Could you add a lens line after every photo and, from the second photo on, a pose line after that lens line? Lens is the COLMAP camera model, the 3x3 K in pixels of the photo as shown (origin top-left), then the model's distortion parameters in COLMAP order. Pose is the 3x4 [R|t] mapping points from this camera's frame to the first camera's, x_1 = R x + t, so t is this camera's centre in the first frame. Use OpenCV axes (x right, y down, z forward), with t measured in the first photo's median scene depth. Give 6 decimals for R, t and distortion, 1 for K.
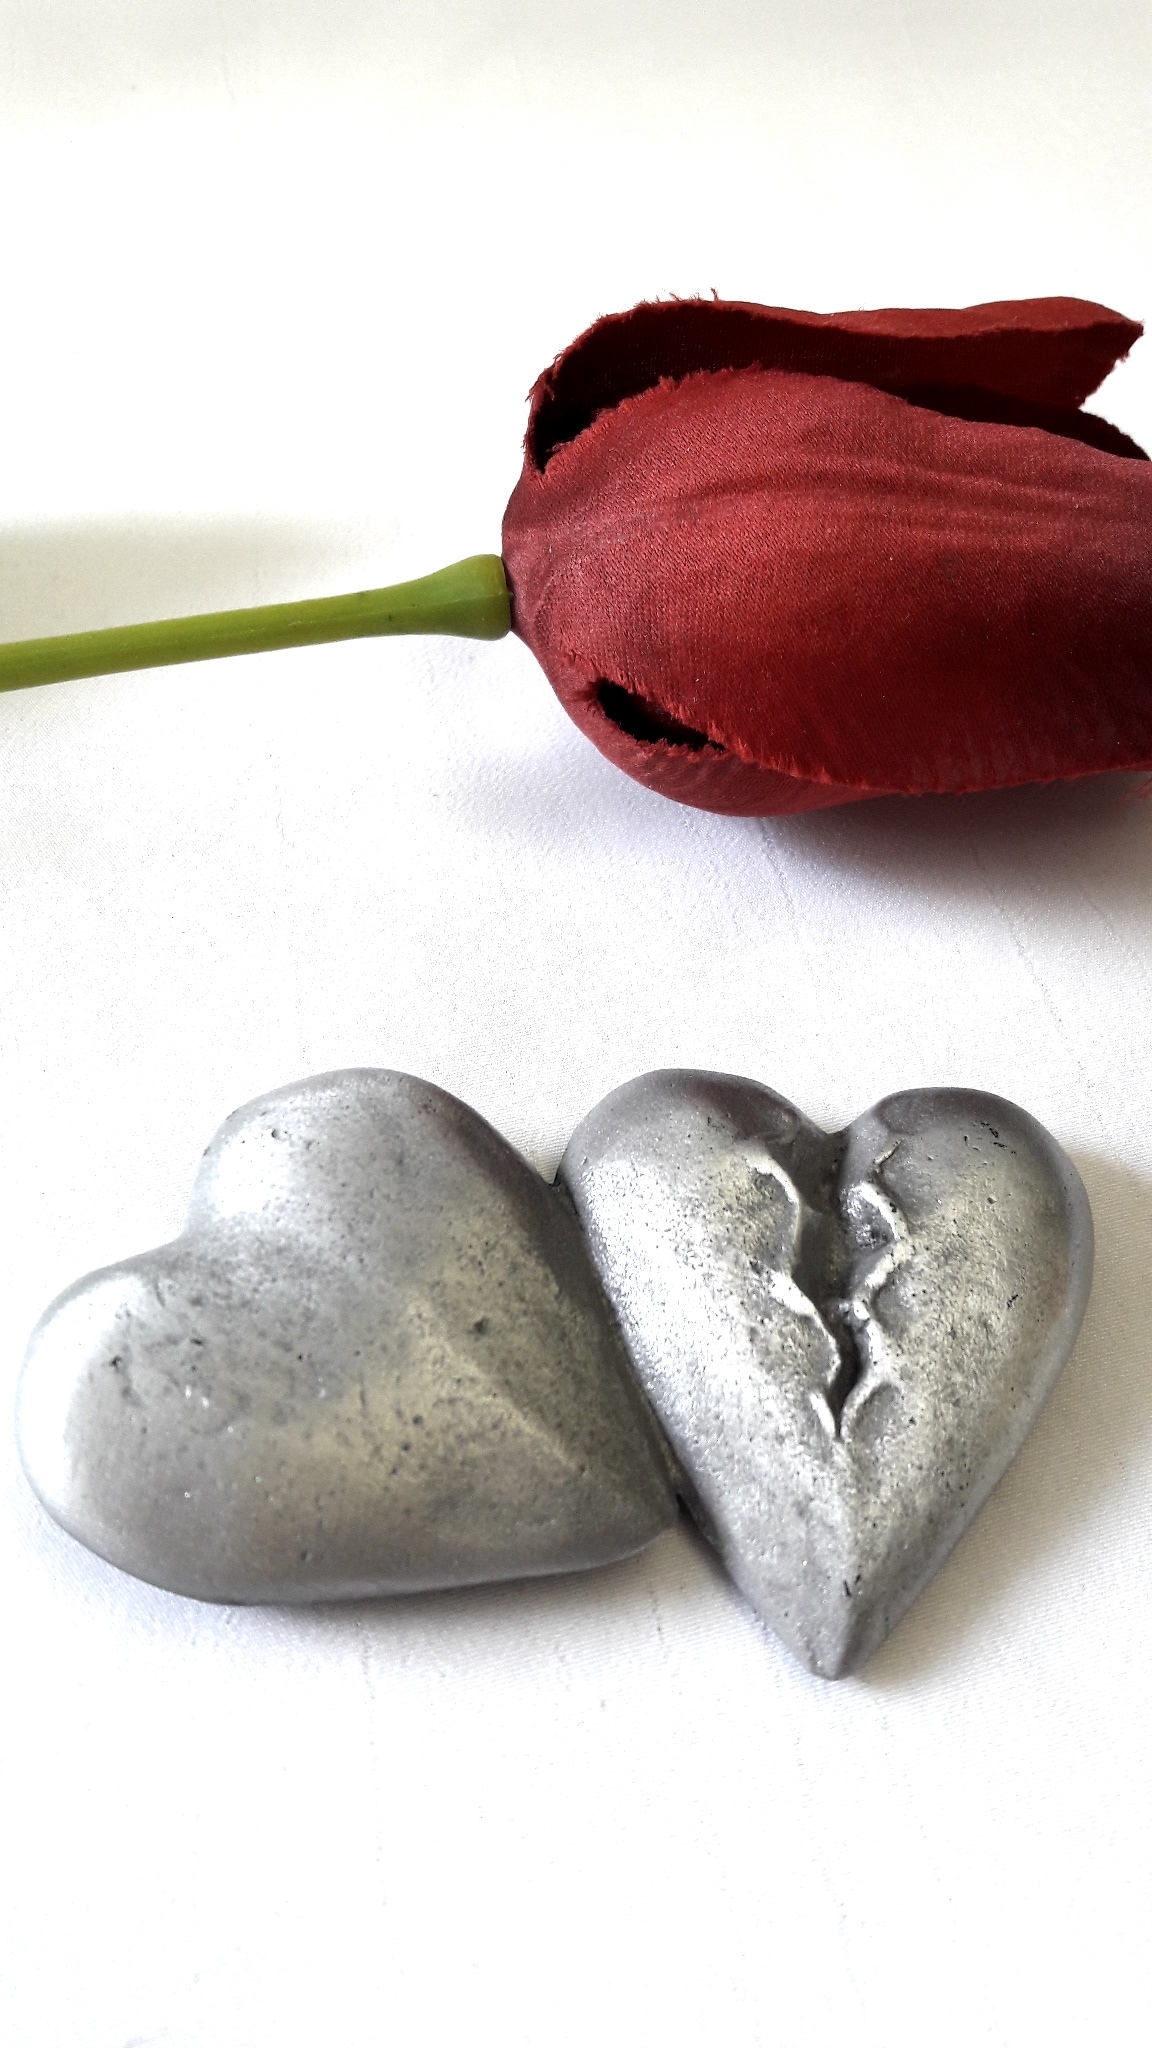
lens RADIAL K [[1580.8, 0, 578.6], [0, 1580.8, 1033.8], [0, 0, 1]] dist [0.010727, -0.024458]
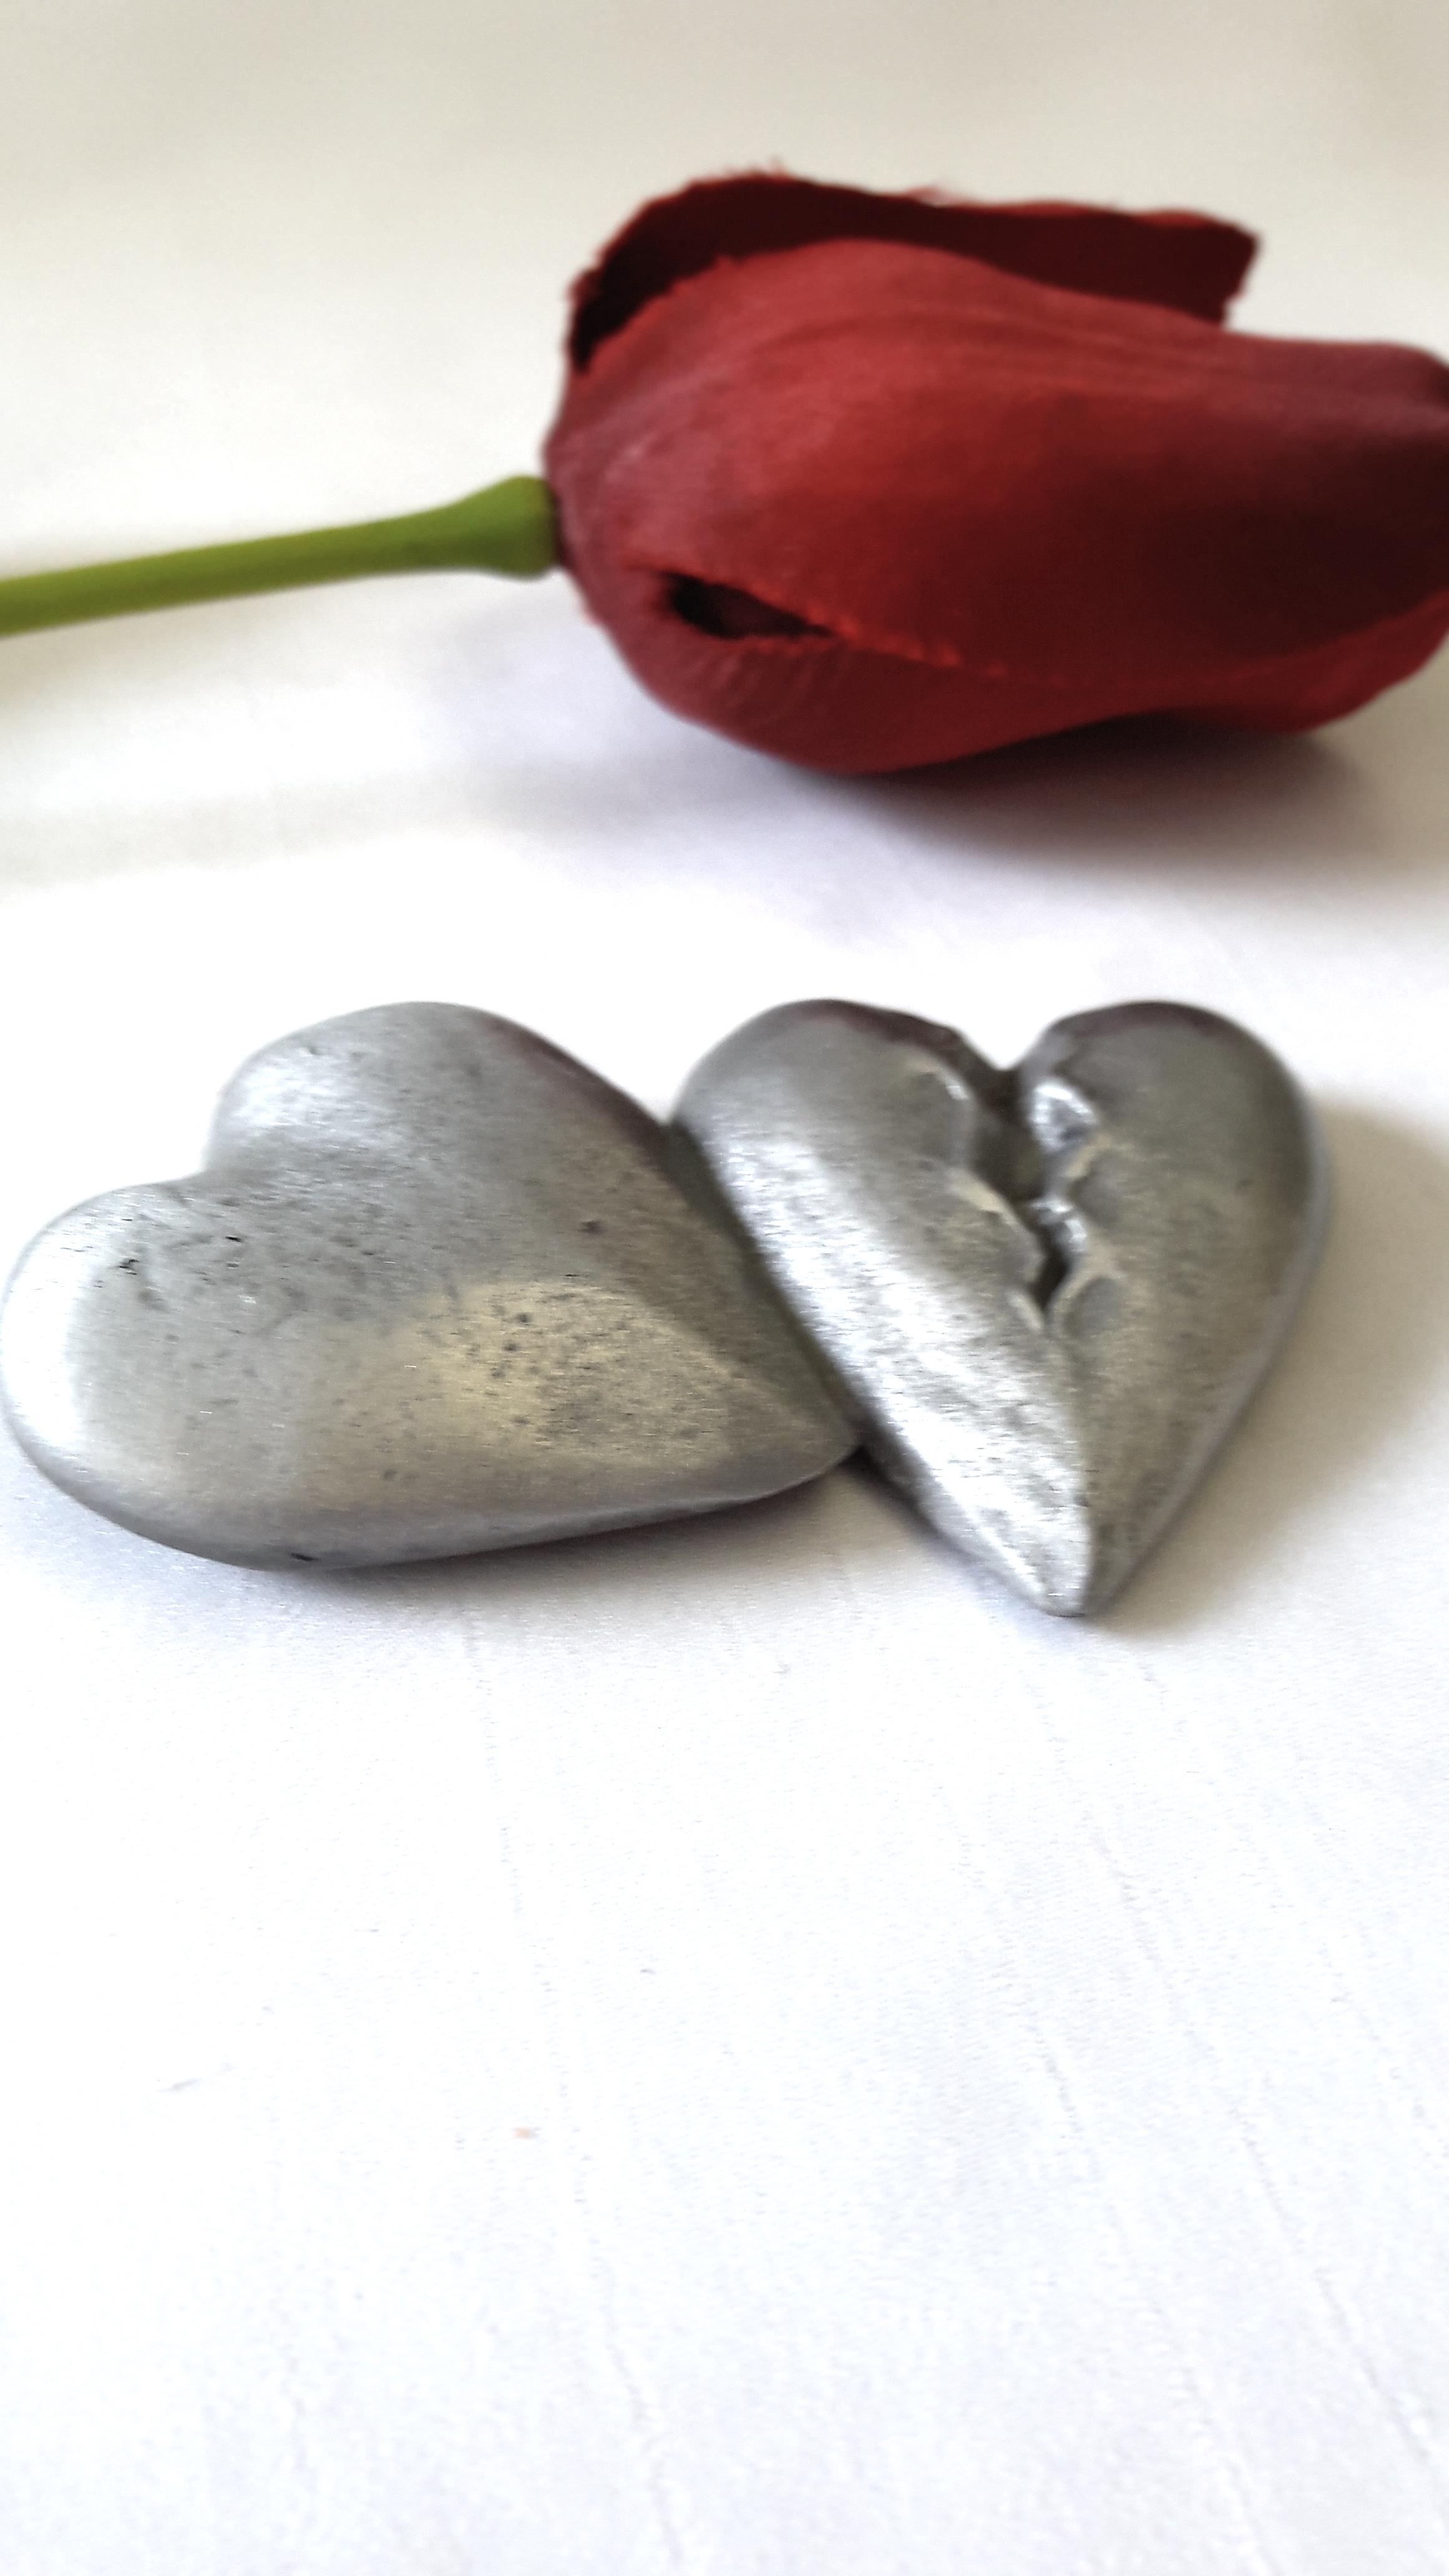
lens RADIAL K [[1988.3, 0, 750.8], [0, 1988.3, 1289.5], [0, 0, 1]] dist [0.010727, -0.024458]
pose [[0.994548, -0.059975, 0.085307, -0.068326], [0.072259, 0.986177, -0.149108, 0.360519], [-0.075185, 0.154459, 0.985134, 0.016916]]
